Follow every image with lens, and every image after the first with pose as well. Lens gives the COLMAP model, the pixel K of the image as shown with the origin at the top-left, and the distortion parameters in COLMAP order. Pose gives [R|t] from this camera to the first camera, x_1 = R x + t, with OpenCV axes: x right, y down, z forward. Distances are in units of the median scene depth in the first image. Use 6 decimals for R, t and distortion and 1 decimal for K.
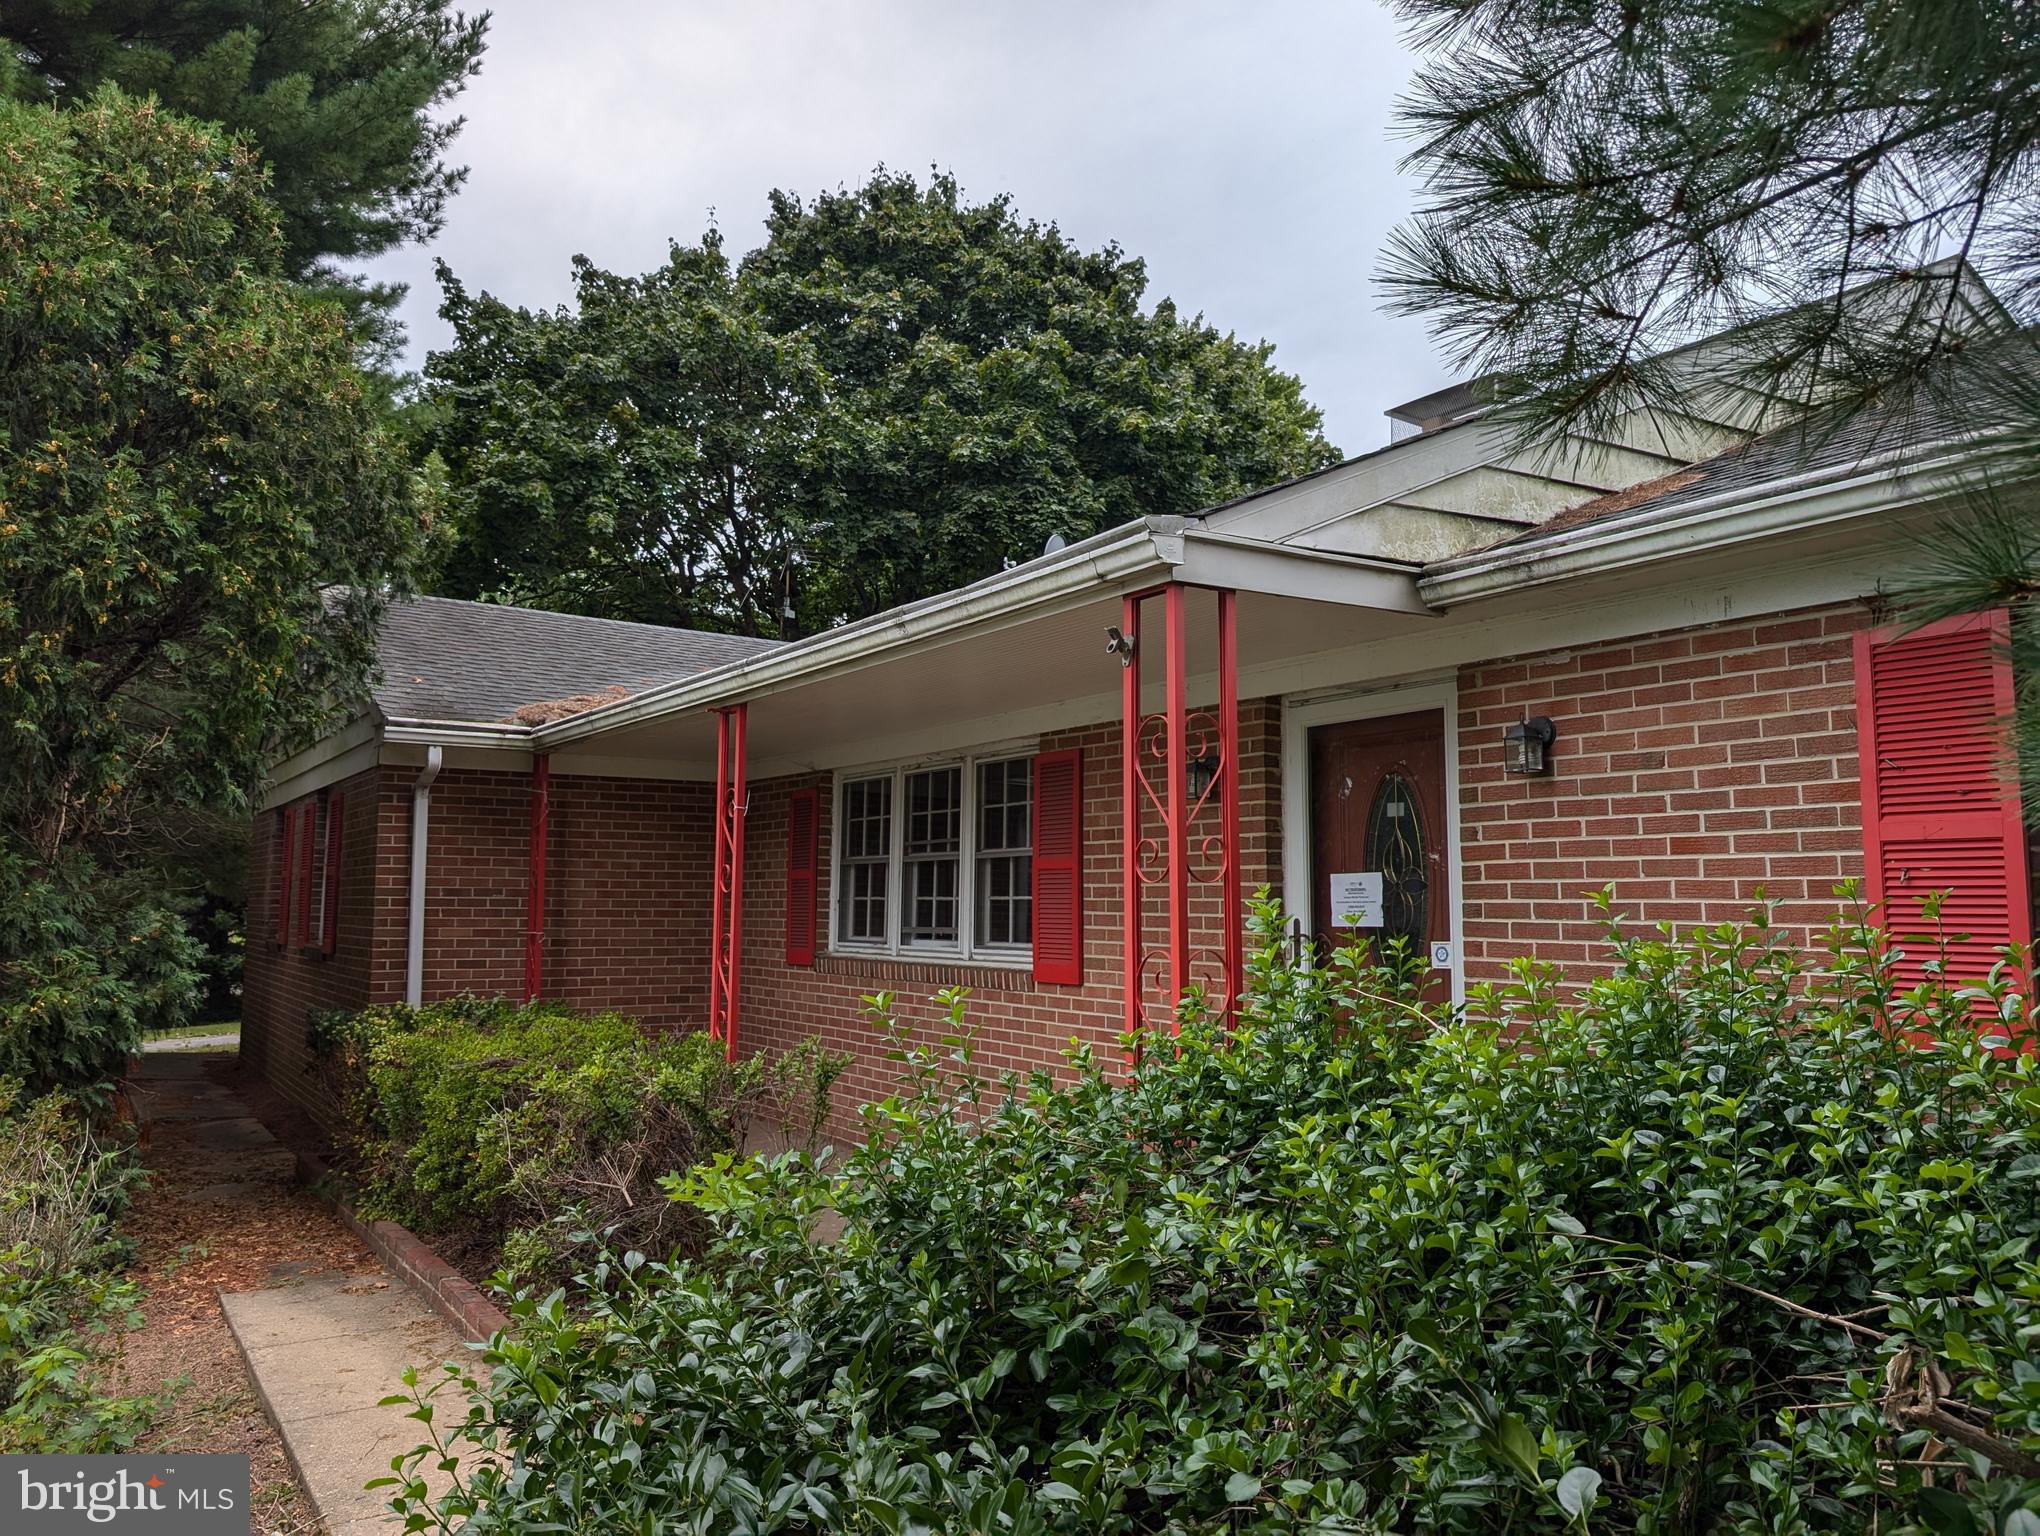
lens RADIAL K [[1404.9, 0, 1020.0], [0, 1404.9, 768.0], [0, 0, 1]] dist [0.042927, -0.129127]
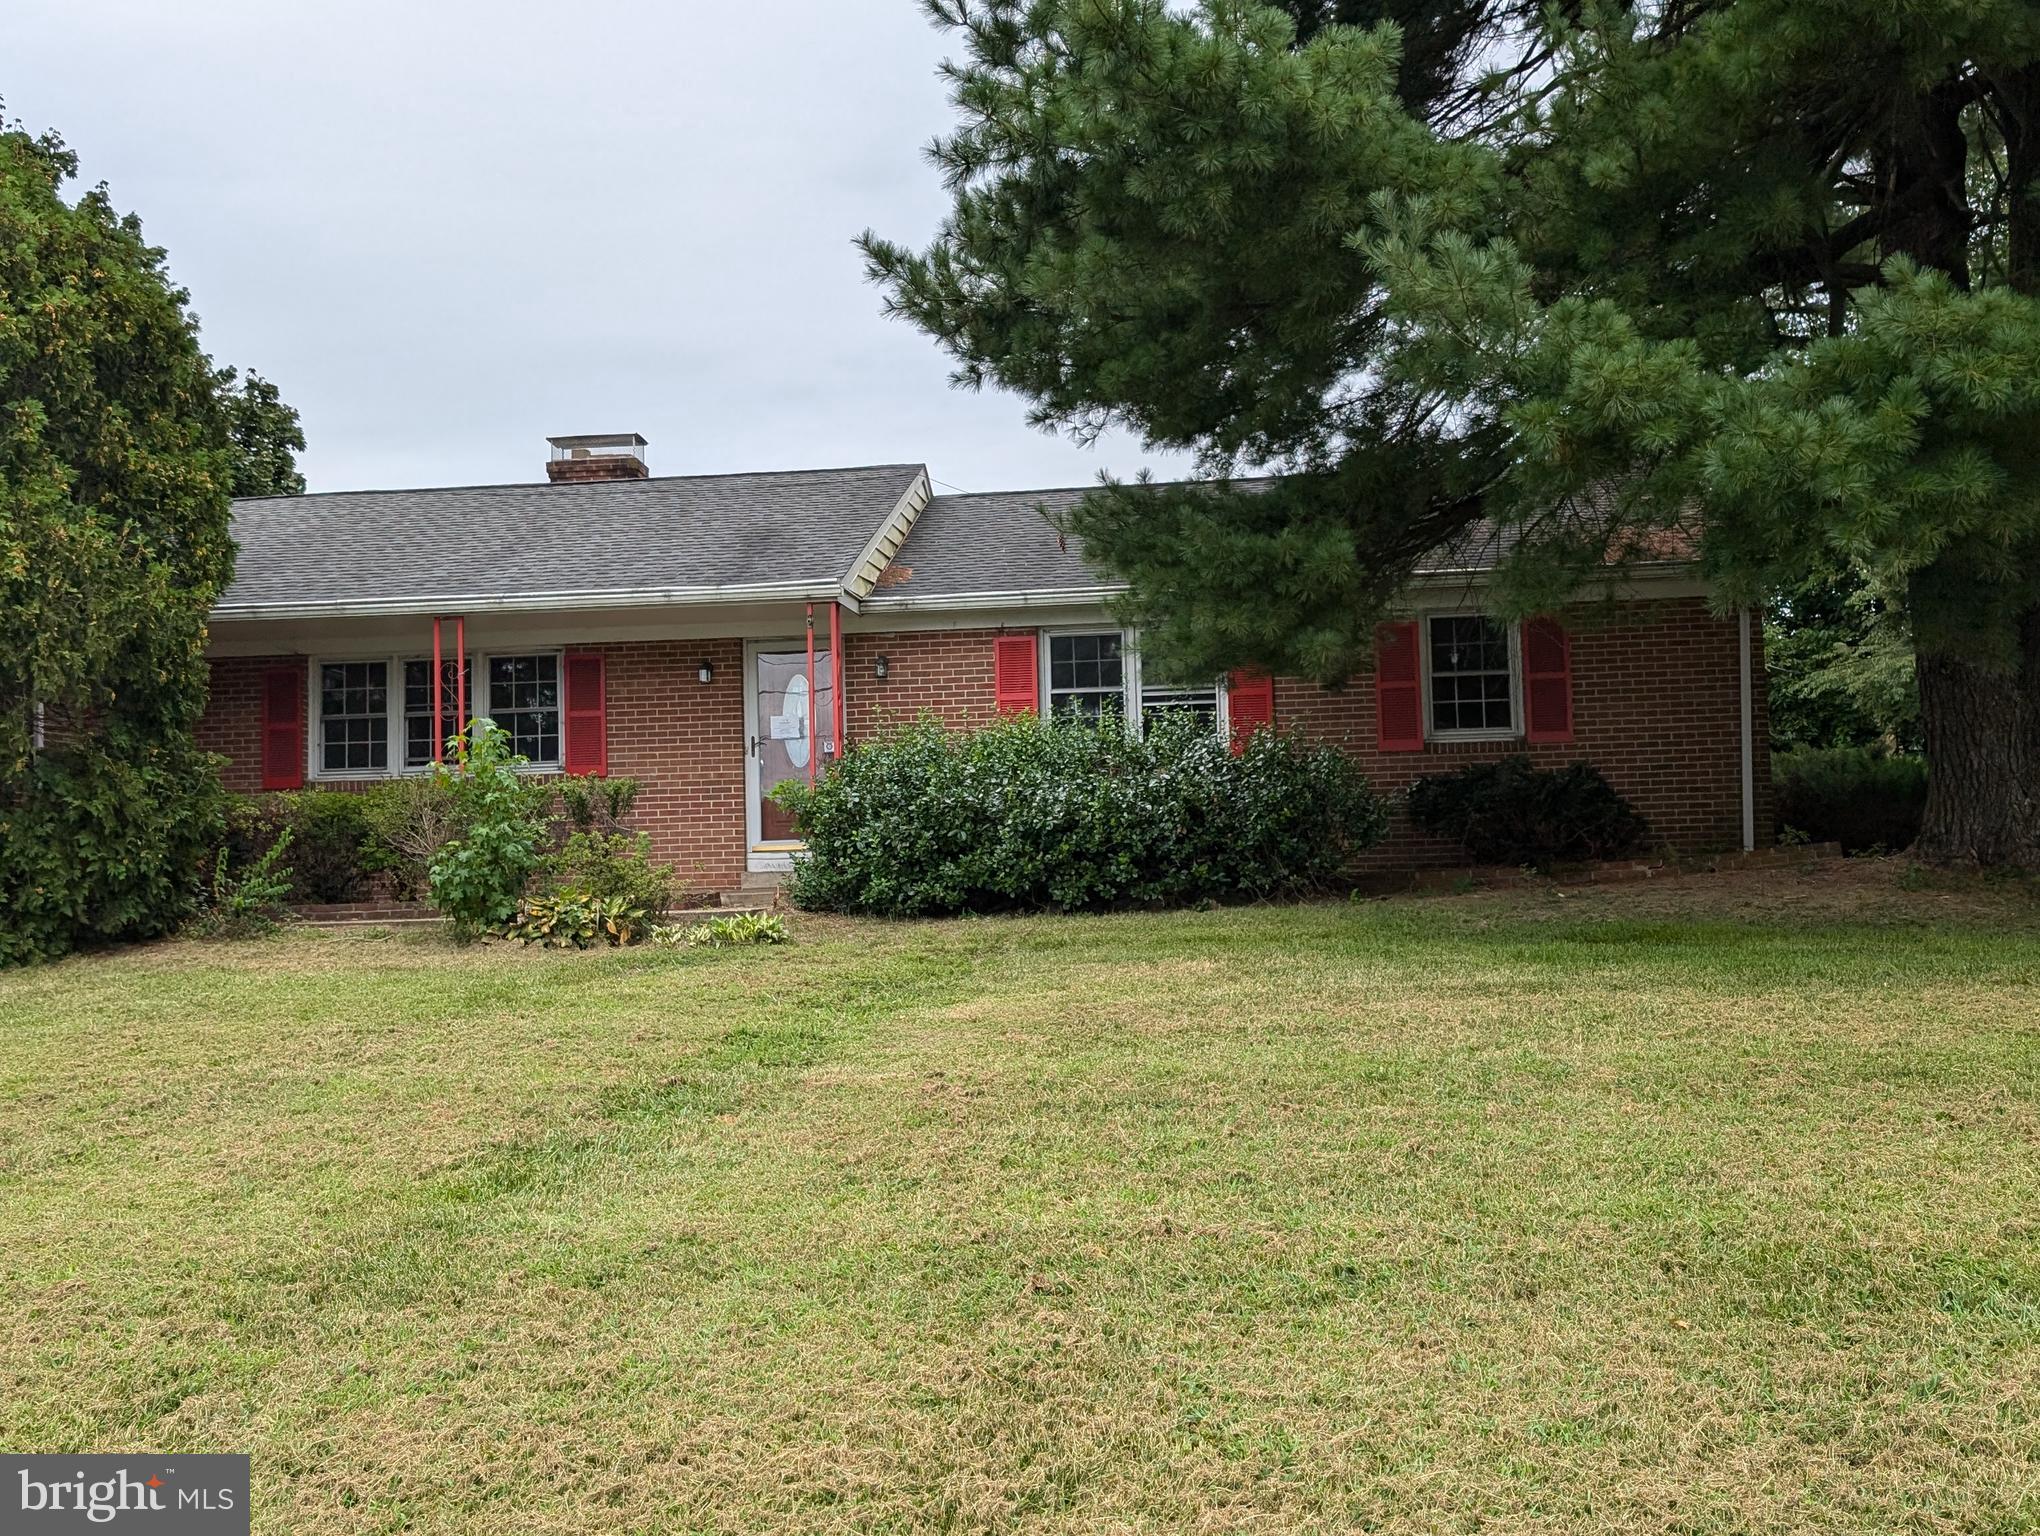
lens RADIAL K [[1432.8, 0, 1030.9], [0, 1432.8, 769.7], [0, 0, 1]] dist [-0.012288, -0.005612]
pose [[0.602543, -0.000462, 0.798086, -1.797230], [-0.041242, 0.998646, 0.031715, 0.090440], [-0.797020, -0.052025, 0.601708, -0.980426]]
